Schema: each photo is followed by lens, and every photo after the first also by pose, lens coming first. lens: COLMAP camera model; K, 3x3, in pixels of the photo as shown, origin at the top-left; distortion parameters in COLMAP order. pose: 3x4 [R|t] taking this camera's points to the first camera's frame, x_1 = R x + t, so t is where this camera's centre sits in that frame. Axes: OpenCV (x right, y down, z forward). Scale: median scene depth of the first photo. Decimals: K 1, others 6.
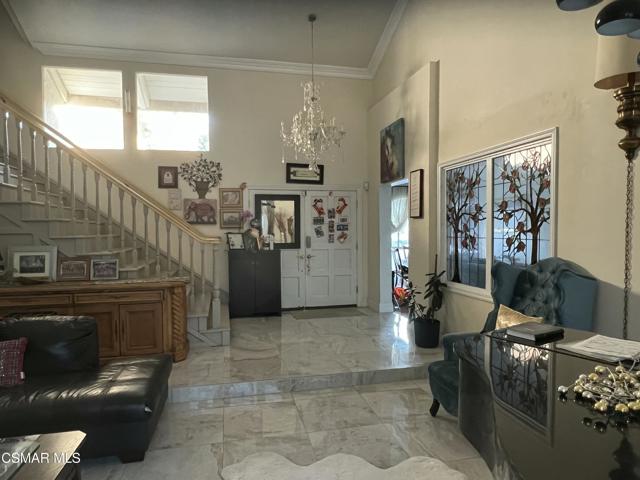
lens RADIAL K [[417.5, 0, 320.0], [0, 417.5, 240.0], [0, 0, 1]] dist [-0.001406, -0.000680]
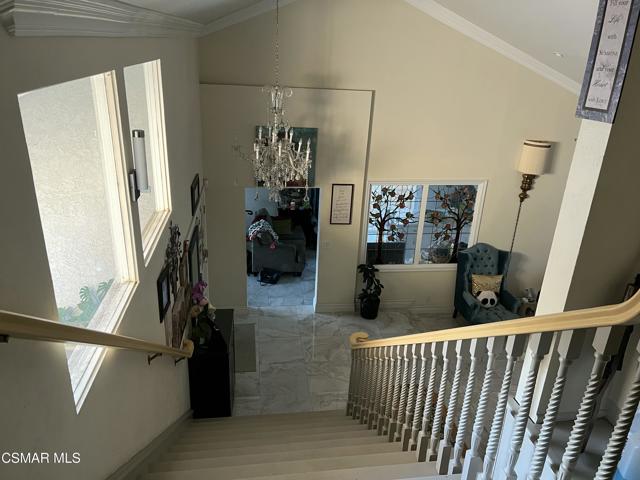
lens RADIAL K [[477.2, 0, 323.9], [0, 477.2, 238.0], [0, 0, 1]] dist [0.083984, -0.101890]
pose [[0.083596, -0.362390, 0.928270, -1.174830], [-0.016793, 0.930886, 0.364923, -0.579675], [-0.996358, -0.046094, 0.071733, 1.116351]]
